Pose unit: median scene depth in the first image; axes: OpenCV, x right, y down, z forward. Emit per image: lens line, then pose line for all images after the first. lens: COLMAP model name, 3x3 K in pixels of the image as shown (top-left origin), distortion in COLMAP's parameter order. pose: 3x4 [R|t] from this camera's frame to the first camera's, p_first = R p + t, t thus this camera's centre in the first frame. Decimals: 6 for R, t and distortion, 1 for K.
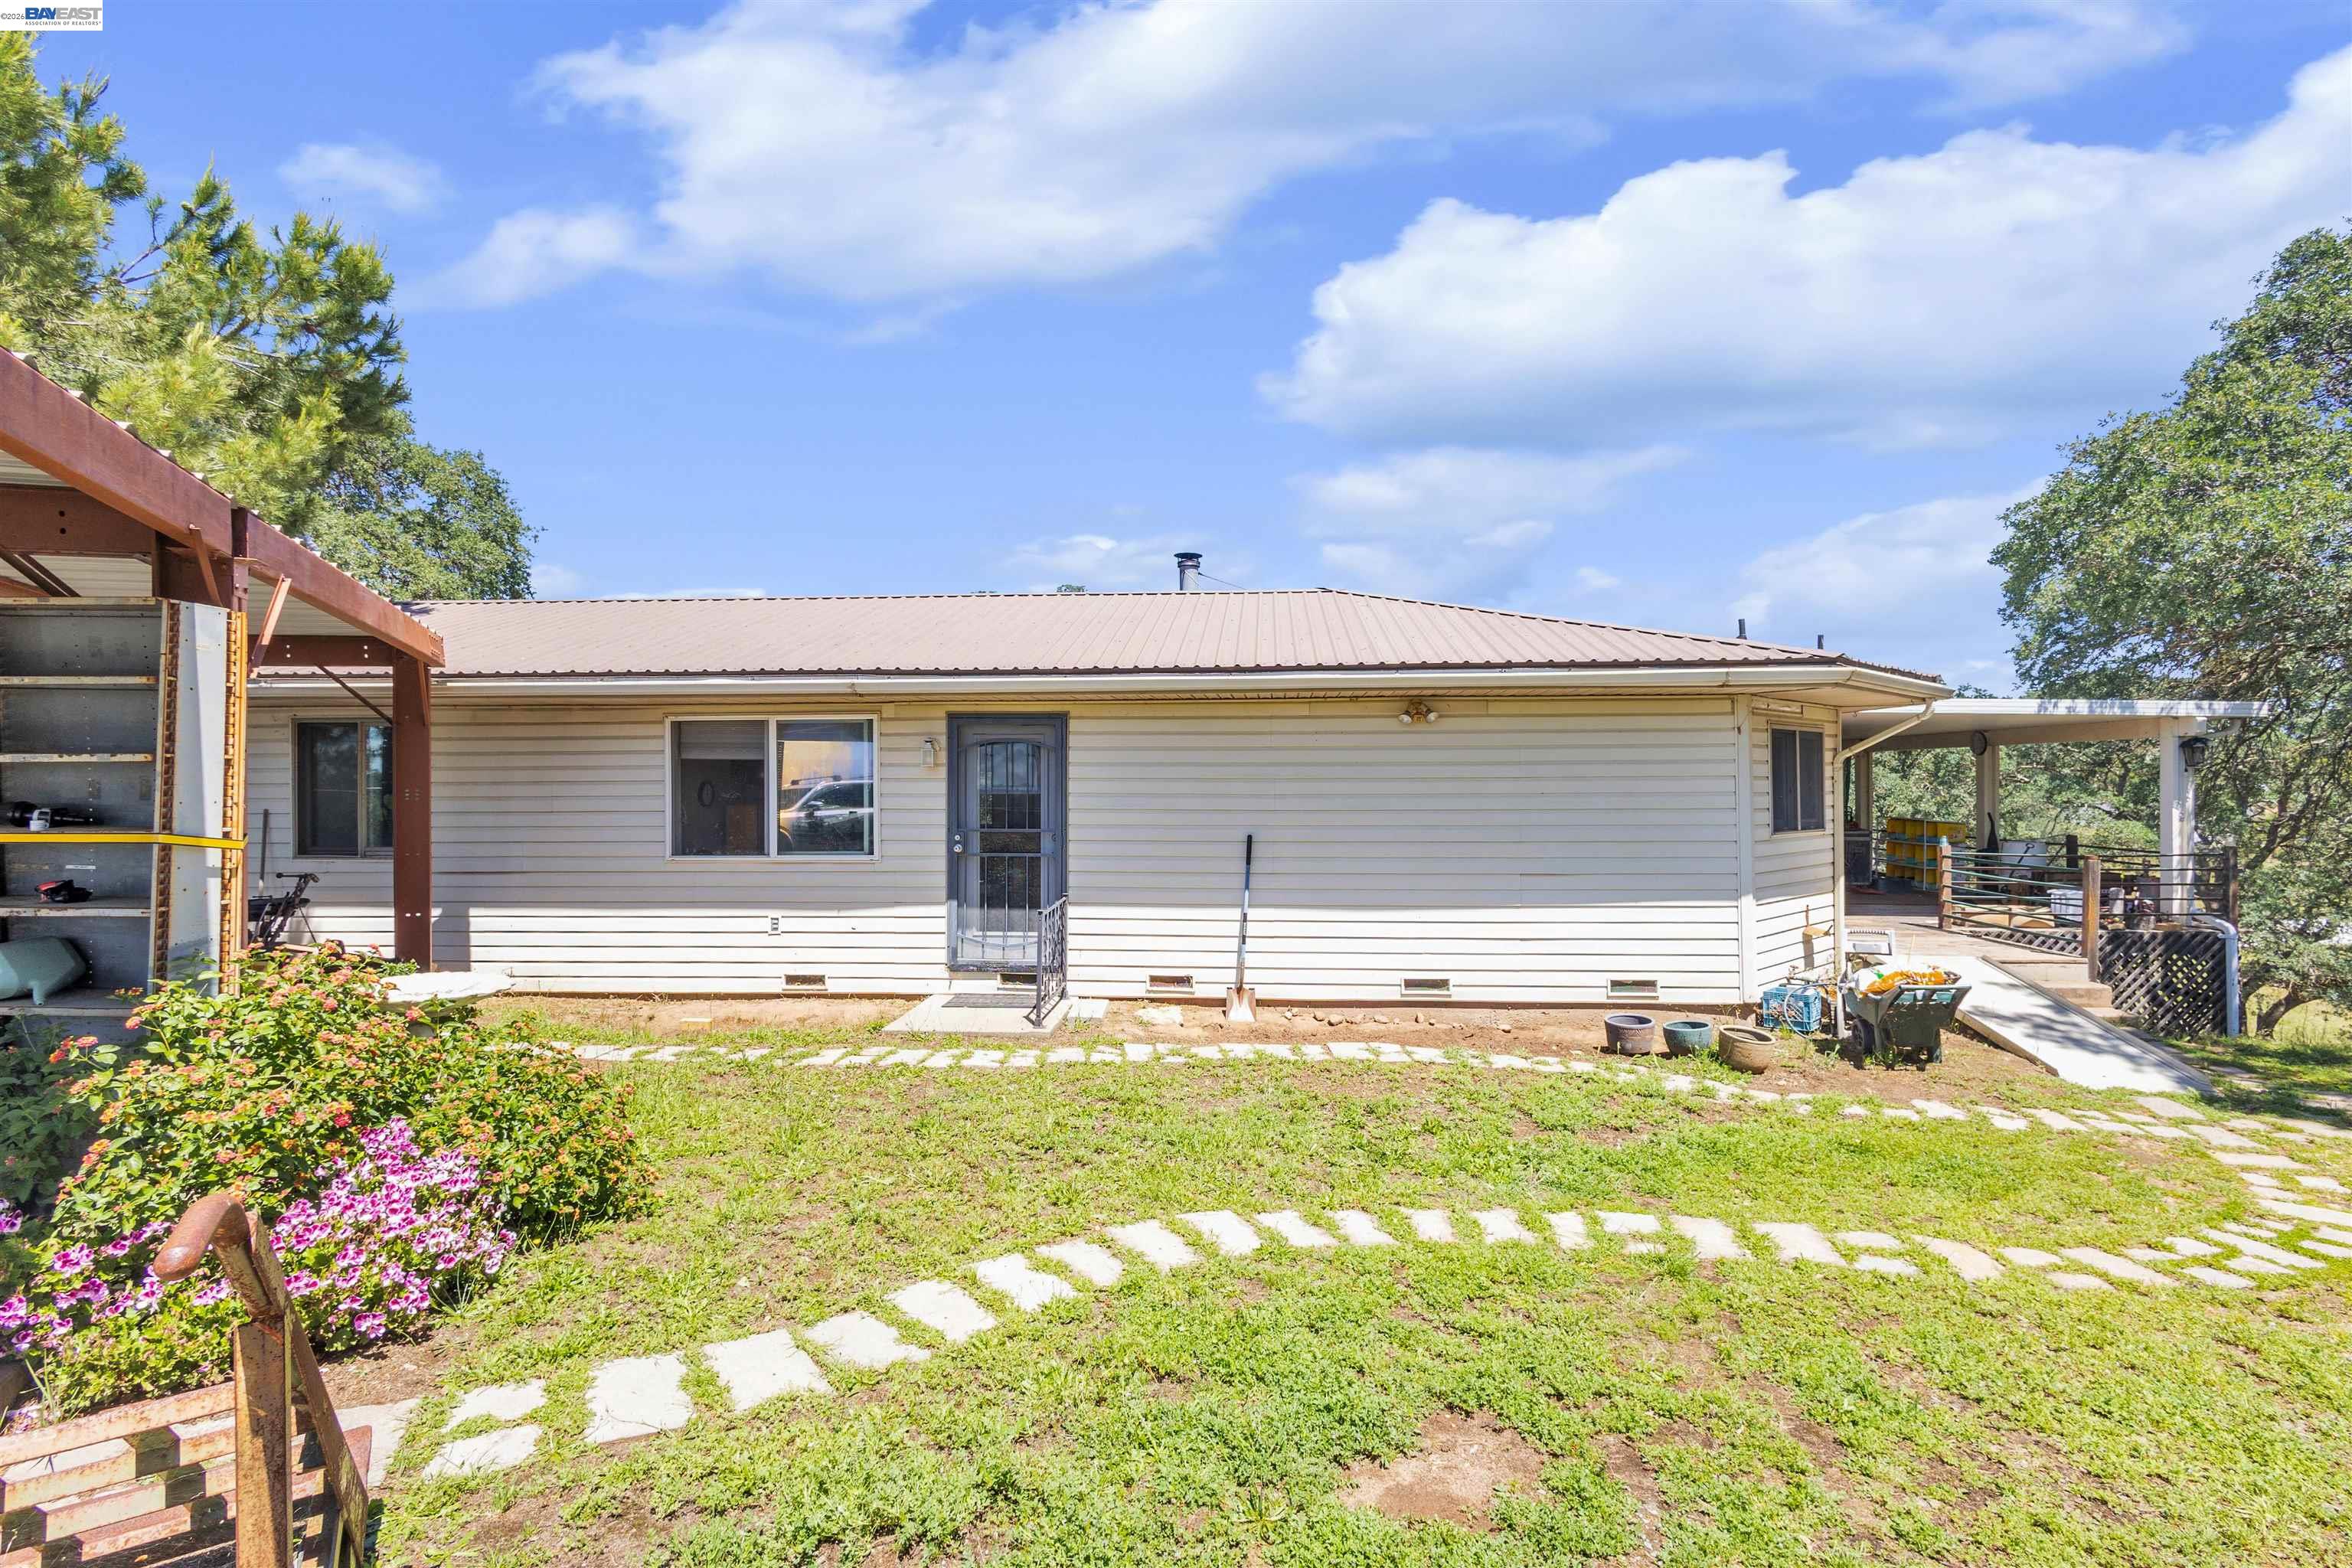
lens RADIAL K [[1083.8, 0, 1224.9], [0, 1083.8, 794.1], [0, 0, 1]] dist [0.006082, 0.000366]
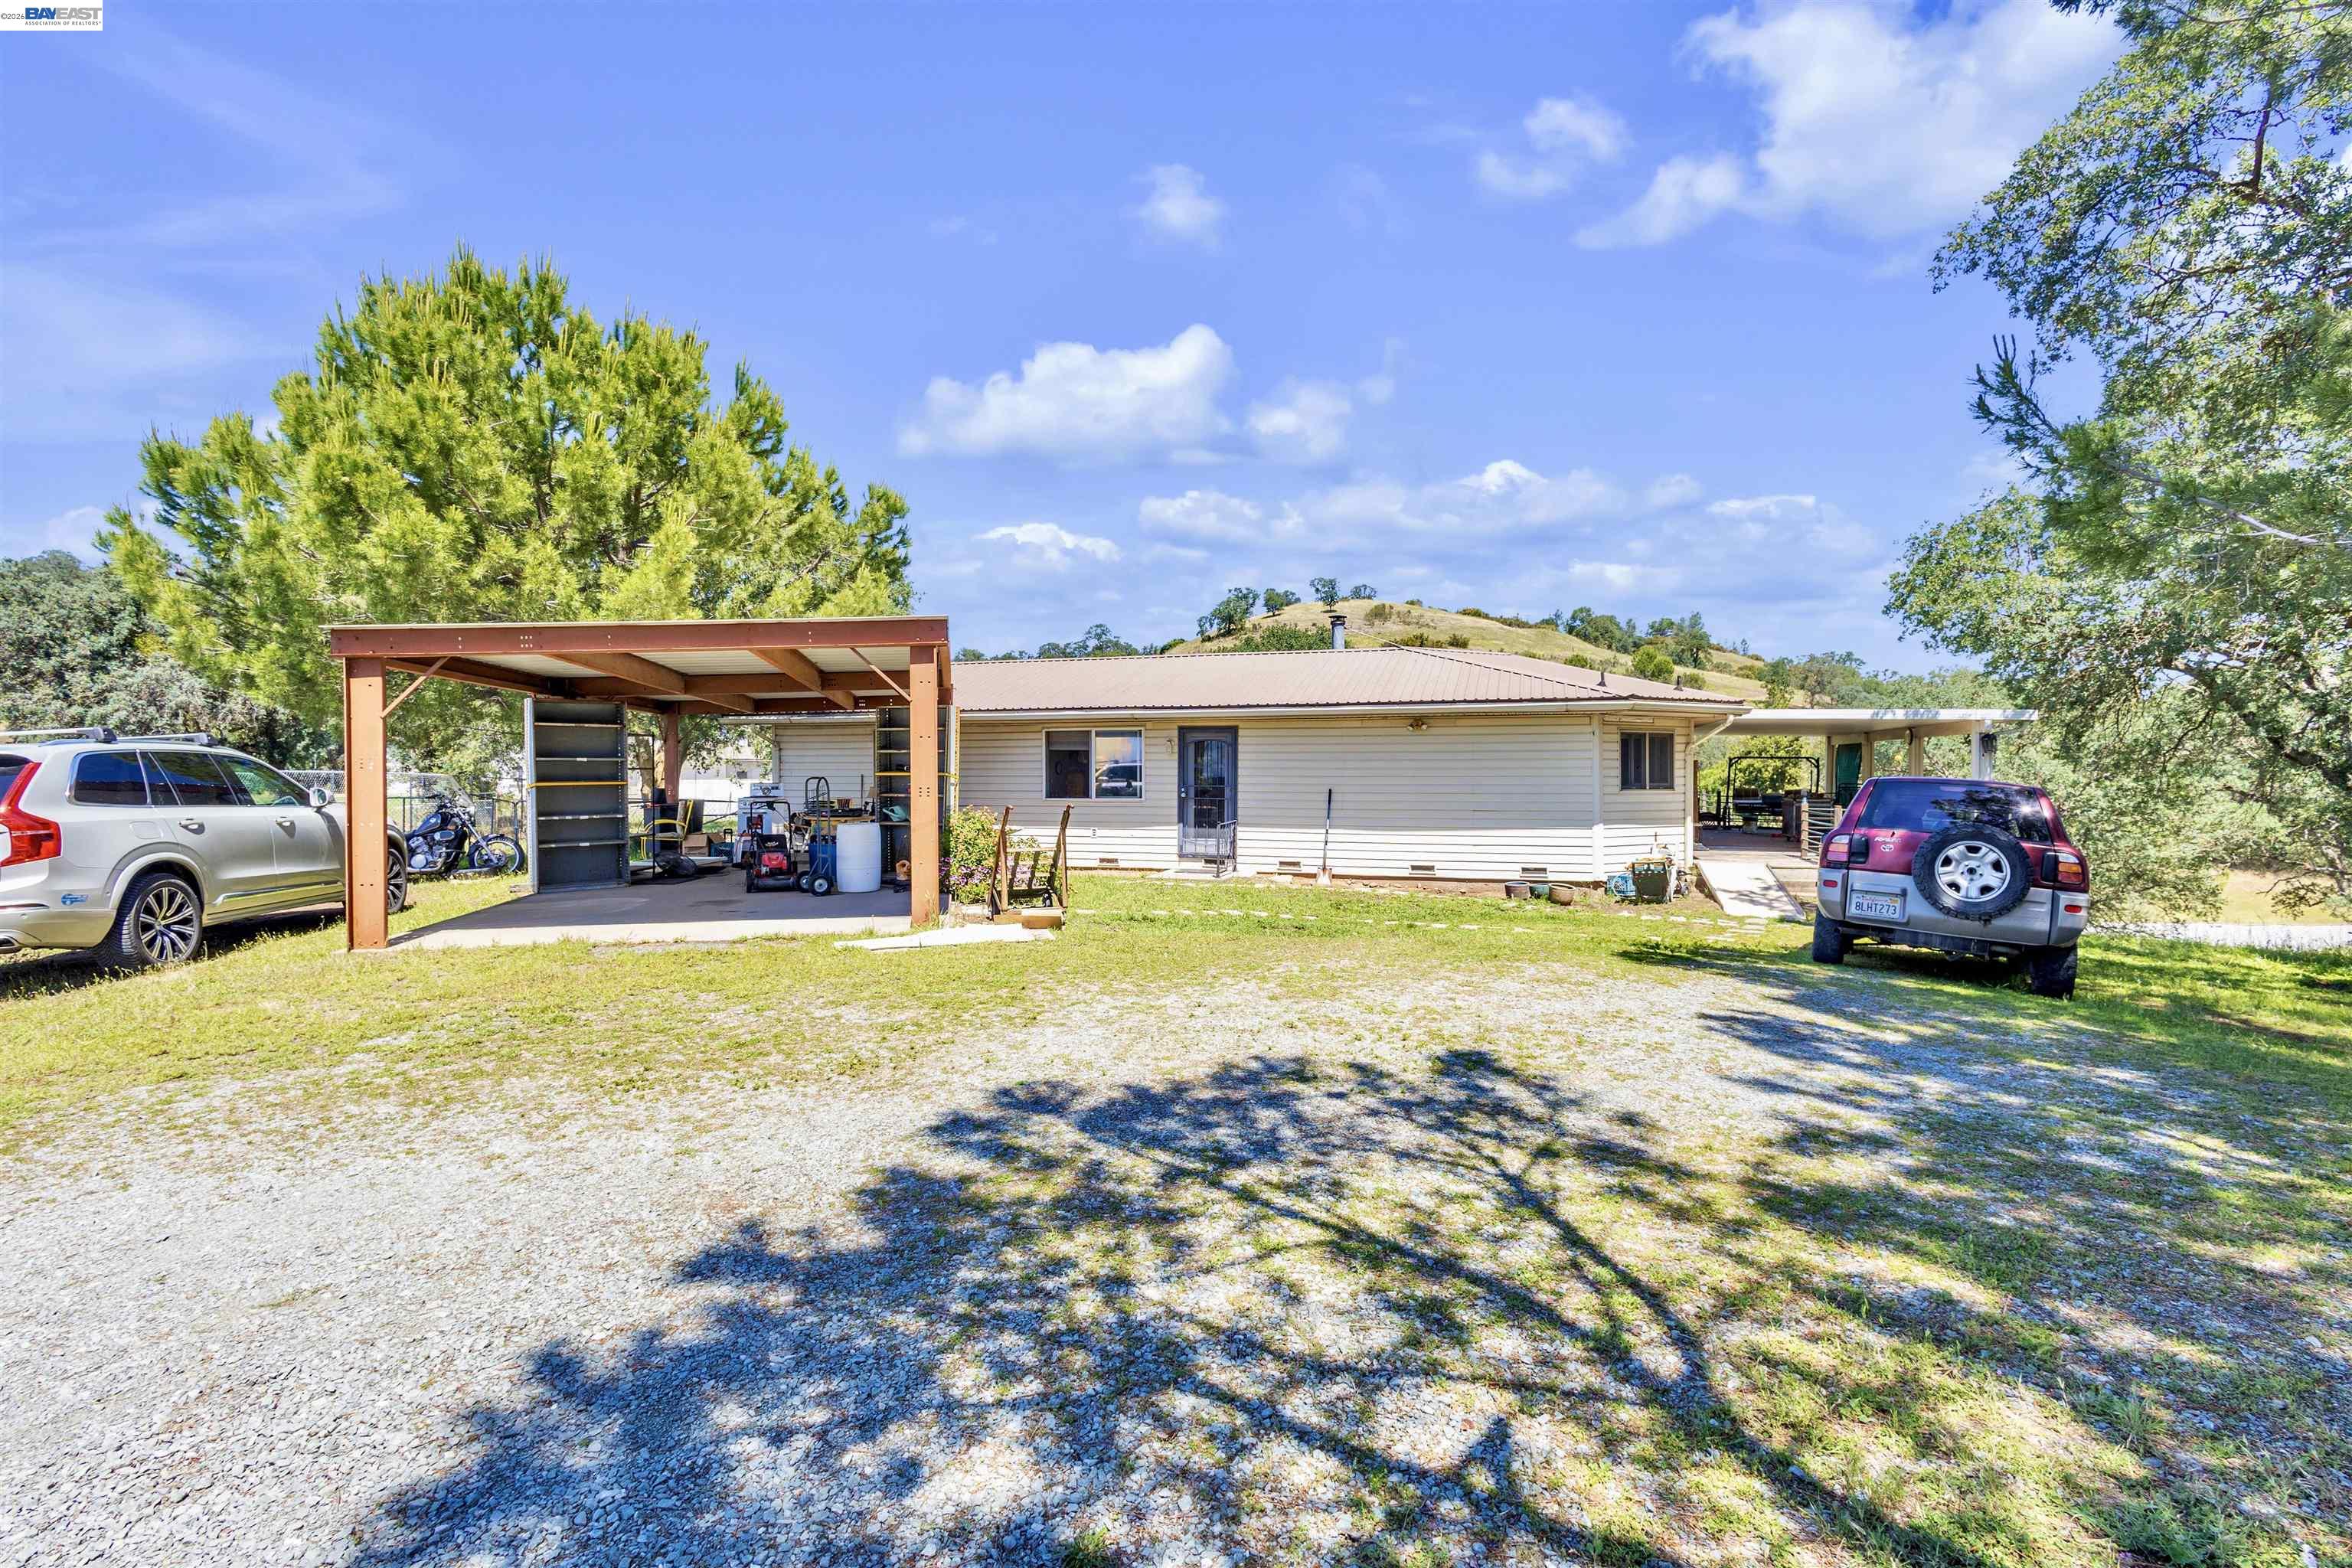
lens RADIAL K [[1066.6, 0, 1175.3], [0, 1066.6, 790.8], [0, 0, 1]] dist [0.001266, -0.000379]
pose [[0.967916, 0.007184, -0.251170, 0.228573], [-0.004462, 0.999925, 0.011404, 0.020073], [0.251233, -0.009917, 0.967876, -0.886765]]
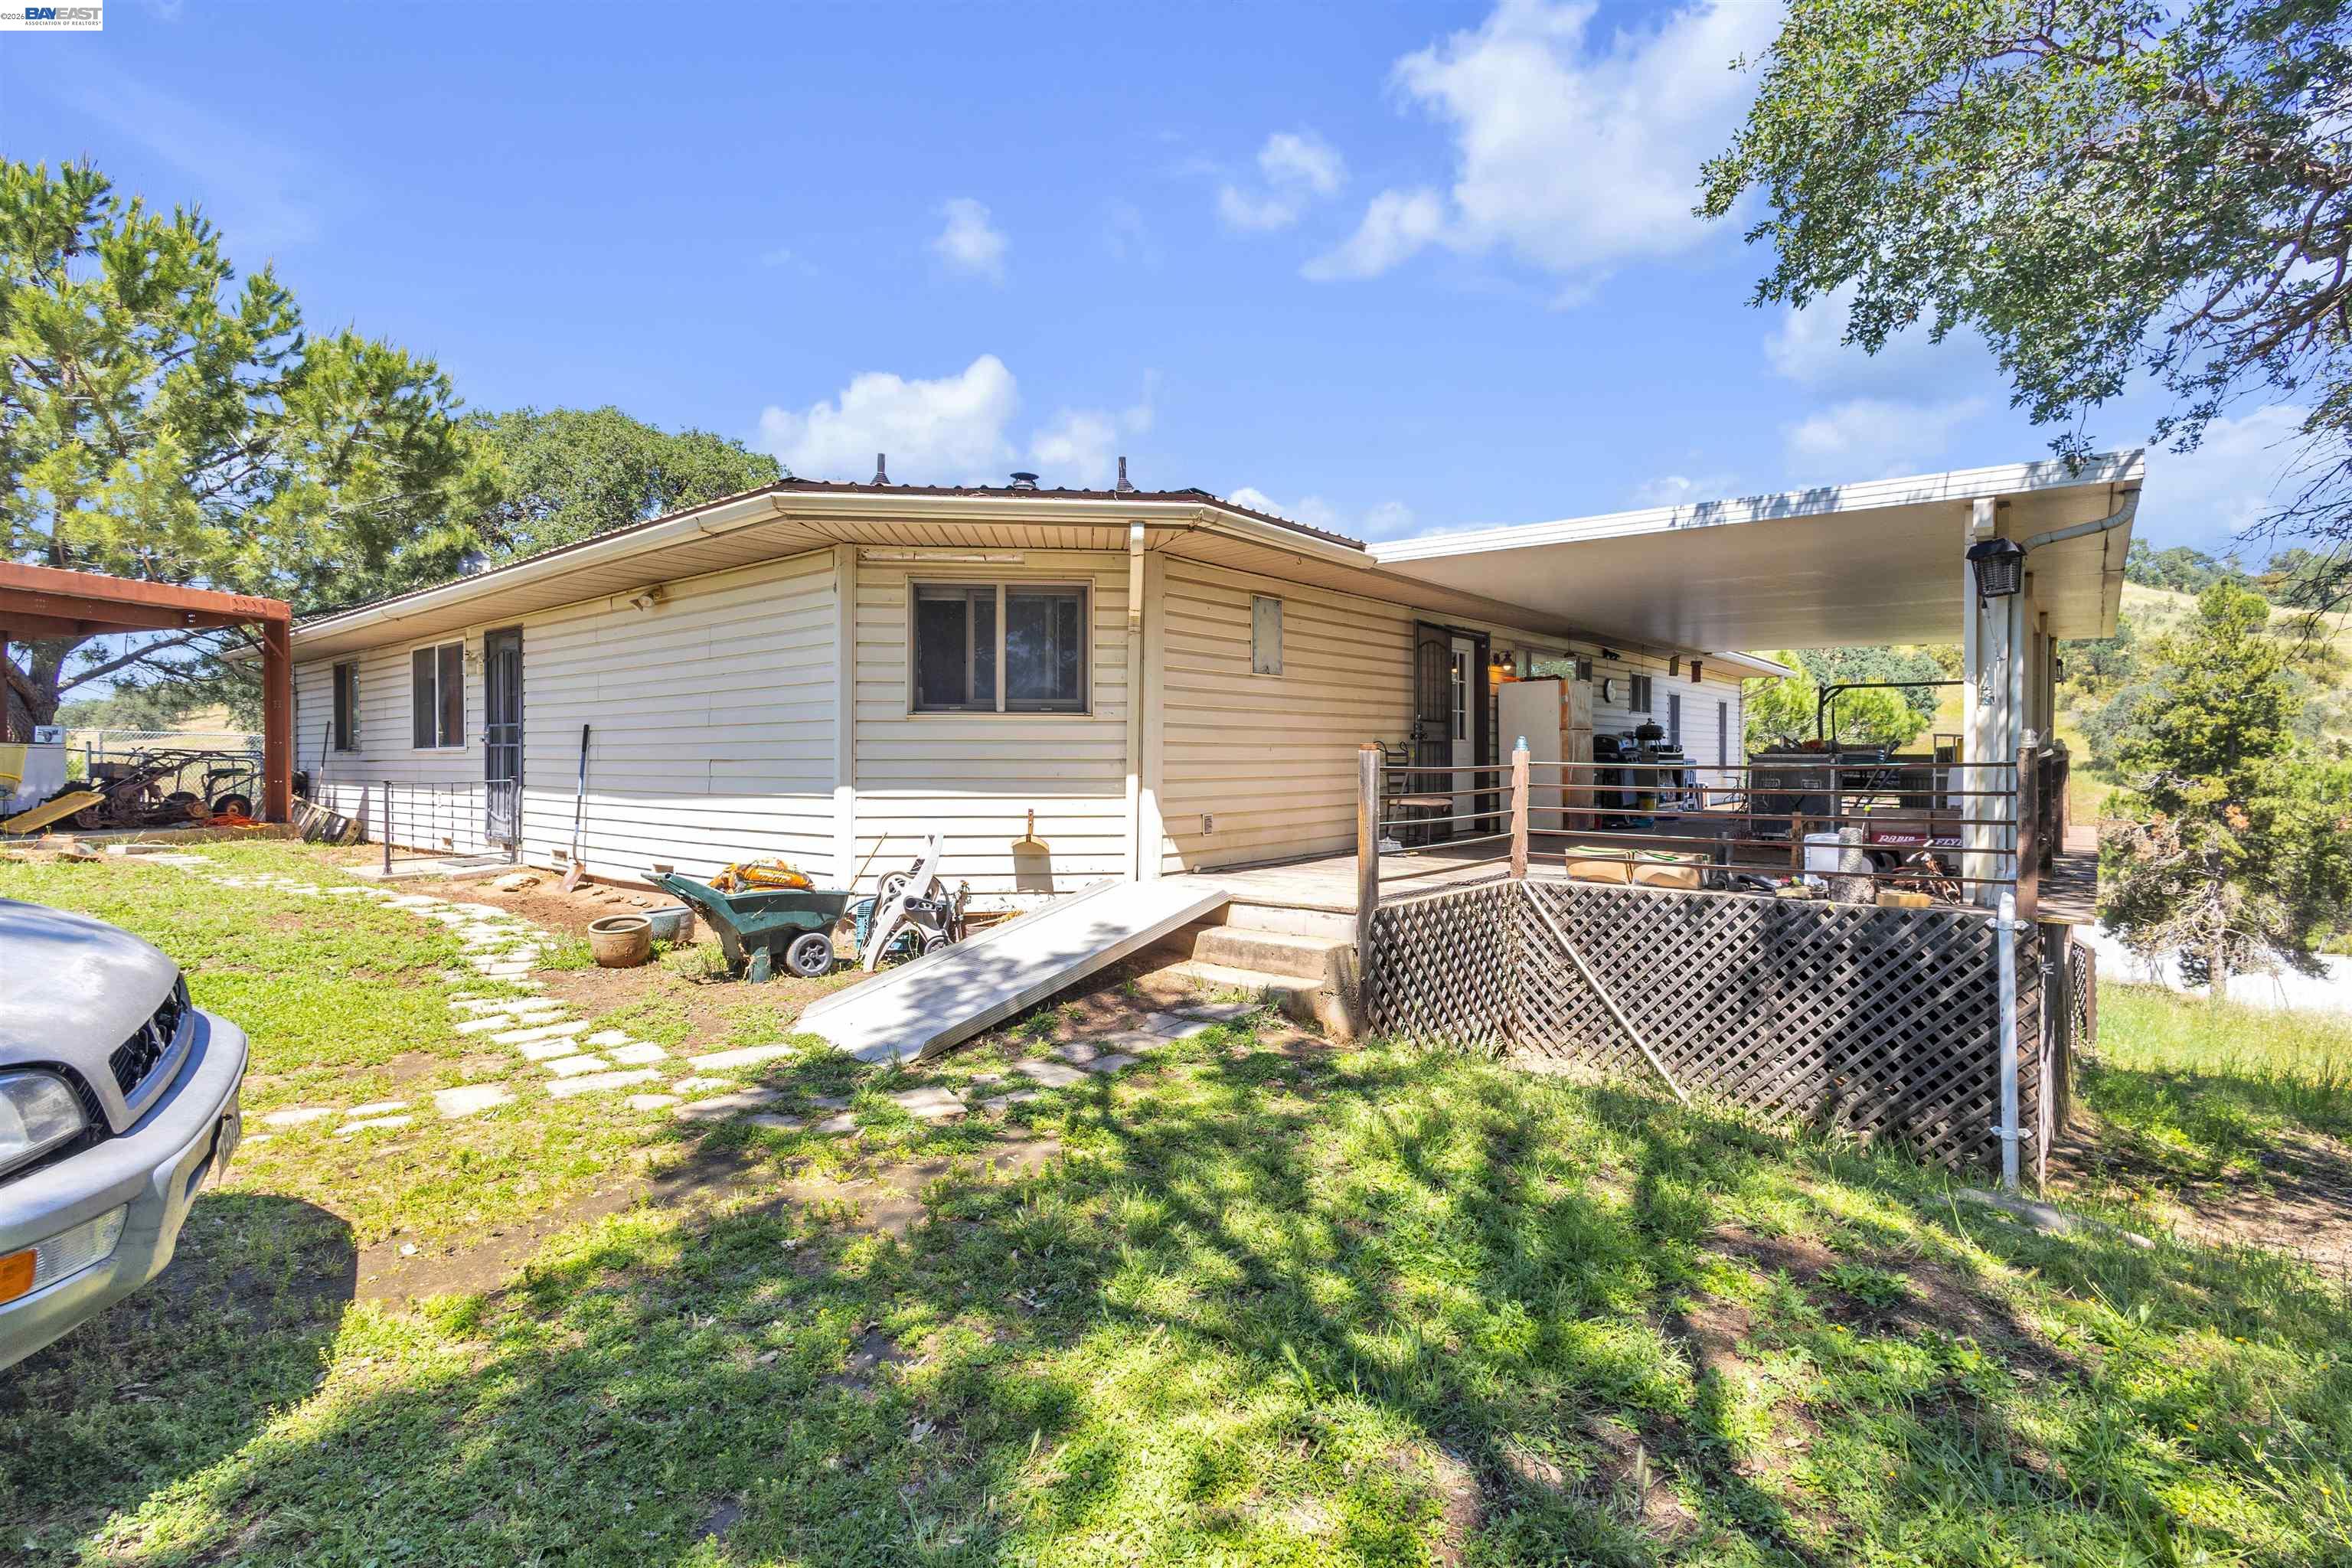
lens RADIAL K [[1079.6, 0, 1181.9], [0, 1079.6, 758.2], [0, 0, 1]] dist [0.003863, 0.000173]
pose [[0.812123, 0.002564, -0.583480, 1.115577], [-0.005469, 0.999980, -0.003218, 0.070339], [0.583460, 0.005805, 0.812121, 0.458715]]
